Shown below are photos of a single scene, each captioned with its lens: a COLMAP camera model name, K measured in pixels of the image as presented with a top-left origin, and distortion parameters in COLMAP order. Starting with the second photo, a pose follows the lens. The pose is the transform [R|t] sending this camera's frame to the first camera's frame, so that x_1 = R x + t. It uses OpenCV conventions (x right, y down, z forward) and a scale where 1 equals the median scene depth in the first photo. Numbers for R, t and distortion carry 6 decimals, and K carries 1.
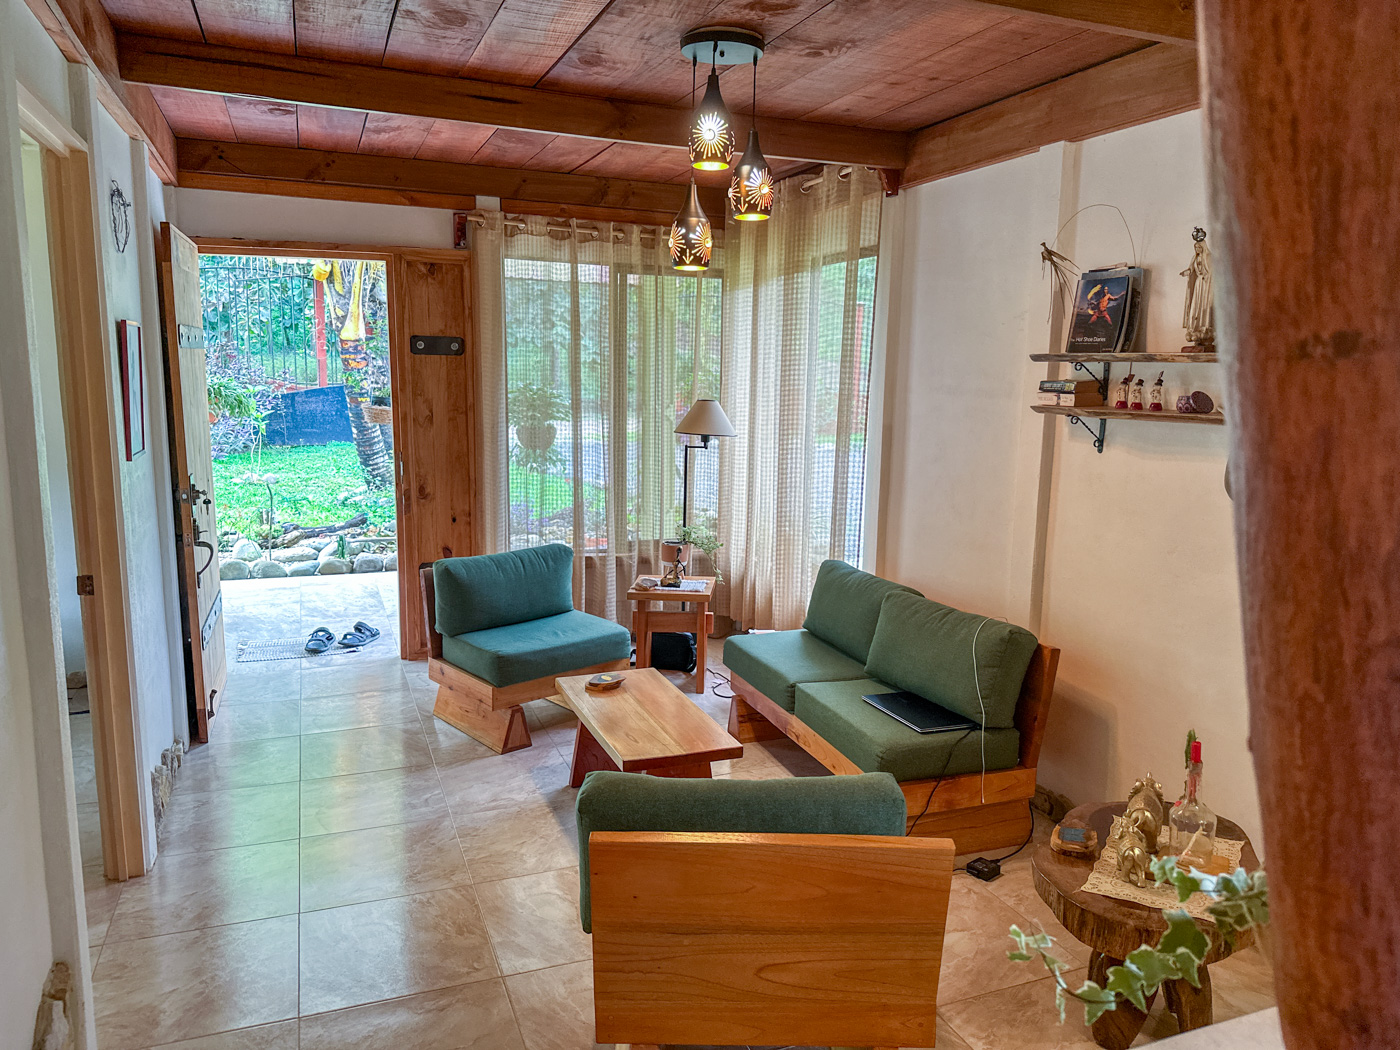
lens RADIAL K [[963.6, 0, 700.0], [0, 963.6, 525.0], [0, 0, 1]] dist [0.135981, -0.263134]
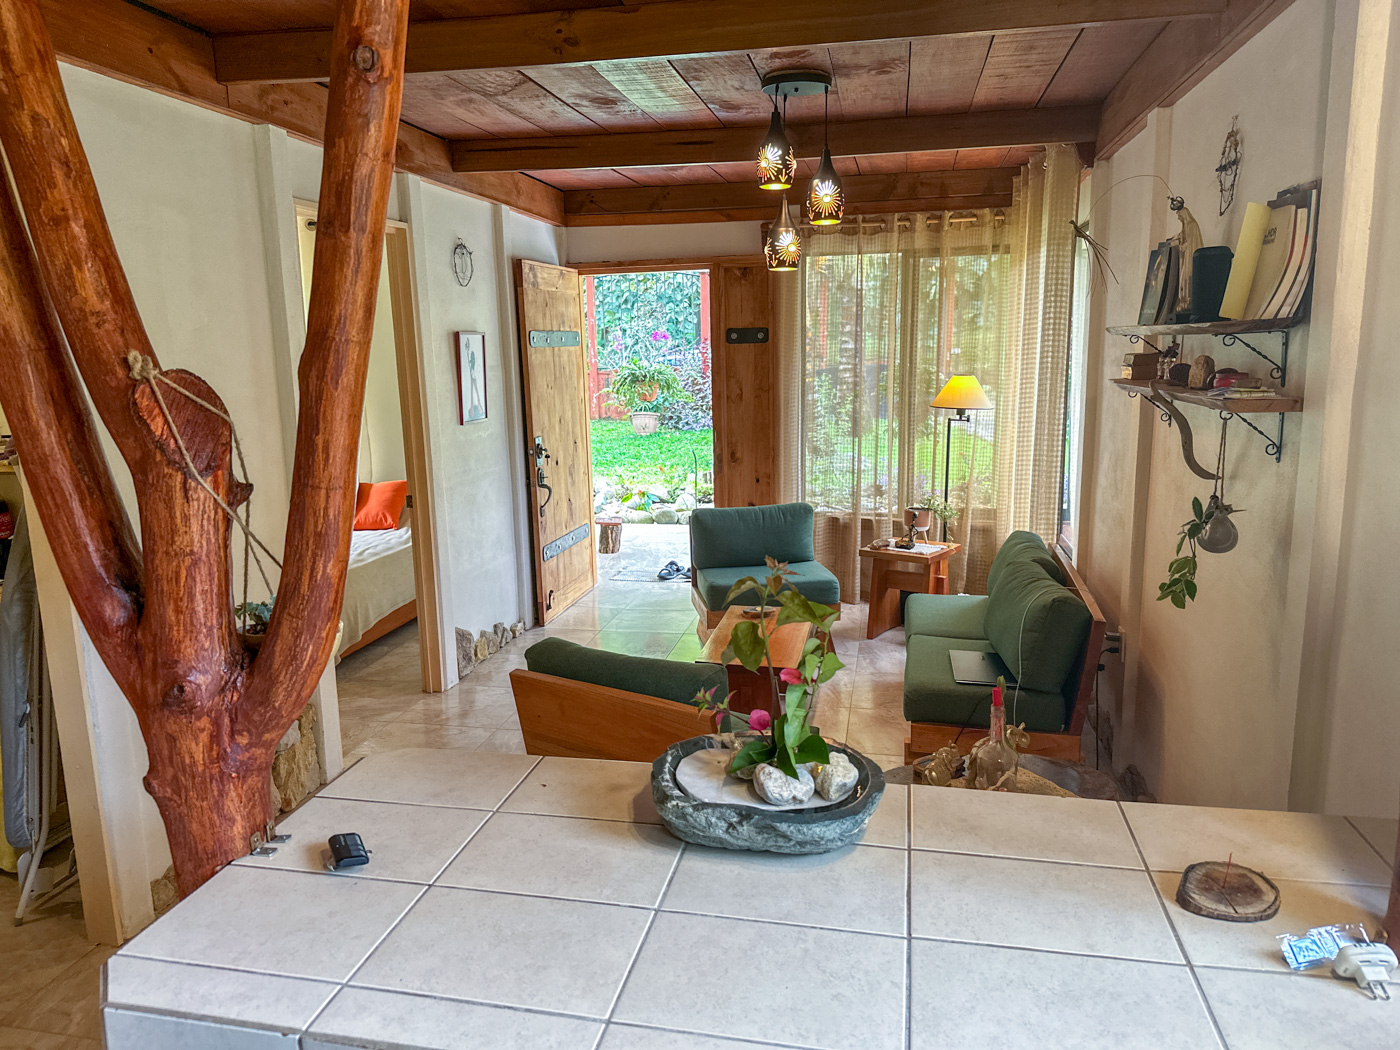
lens RADIAL K [[963.6, 0, 700.0], [0, 963.6, 525.0], [0, 0, 1]] dist [0.135981, -0.263134]
pose [[0.836799, 0.066604, -0.543443, 0.356767], [-0.053409, 0.997769, 0.040047, 0.005742], [0.544899, -0.004487, 0.838490, -0.042350]]
